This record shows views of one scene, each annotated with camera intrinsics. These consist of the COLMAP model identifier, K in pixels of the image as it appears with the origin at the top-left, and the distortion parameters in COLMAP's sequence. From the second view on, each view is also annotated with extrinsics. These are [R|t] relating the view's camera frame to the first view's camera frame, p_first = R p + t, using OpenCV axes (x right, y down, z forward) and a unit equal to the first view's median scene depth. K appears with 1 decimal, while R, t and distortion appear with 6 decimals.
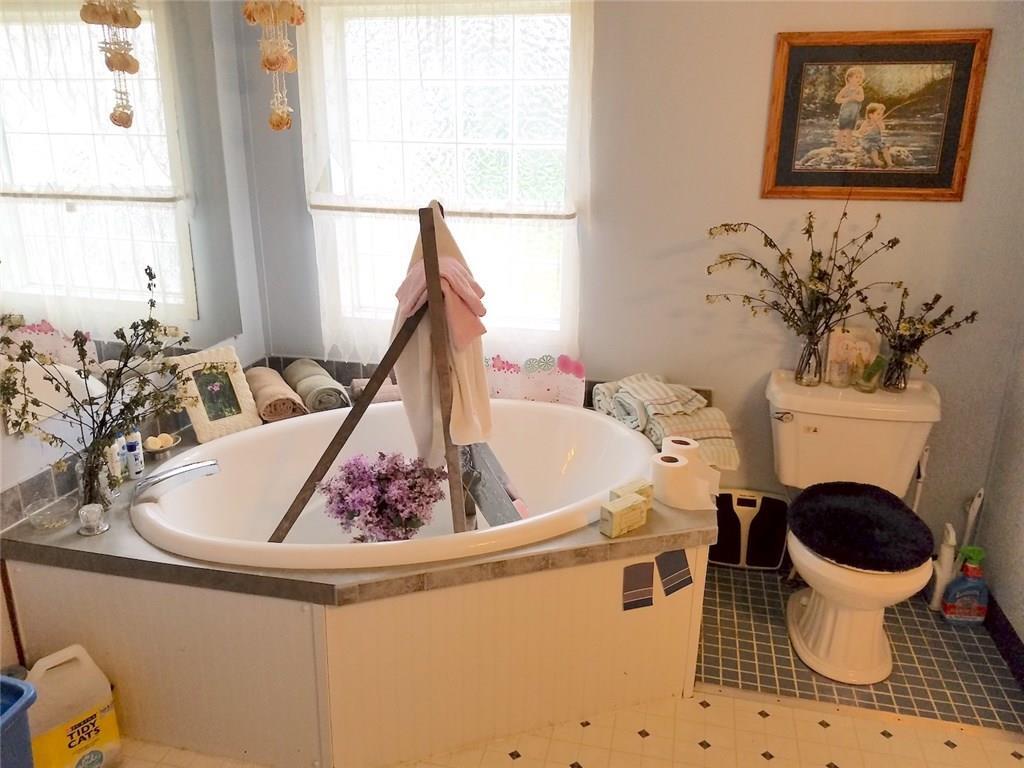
lens RADIAL K [[783.4, 0, 509.7], [0, 783.4, 410.7], [0, 0, 1]] dist [0.196502, -0.253512]
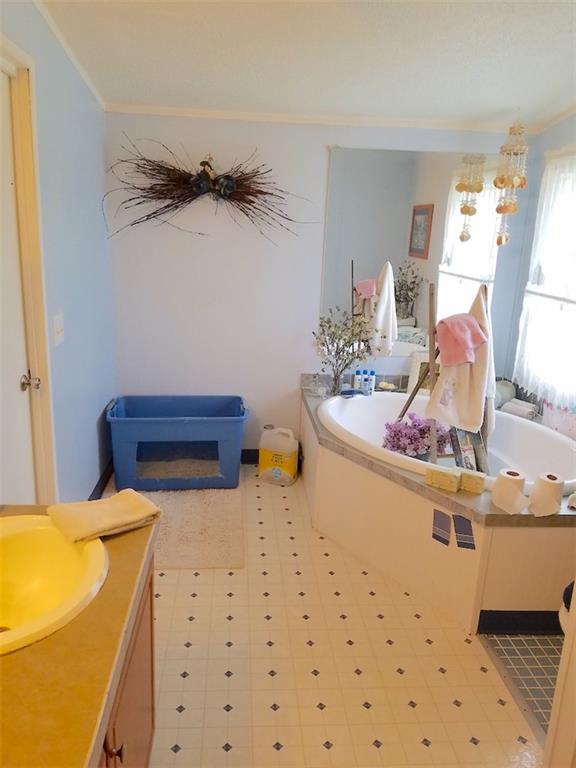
lens RADIAL K [[587.6, 0, 288.0], [0, 587.6, 384.0], [0, 0, 1]] dist [0.196502, -0.253512]
pose [[0.319302, 0.248467, -0.914500, 1.069321], [-0.350346, 0.927597, 0.129701, -0.087271], [0.880514, 0.278978, 0.383233, 0.201750]]
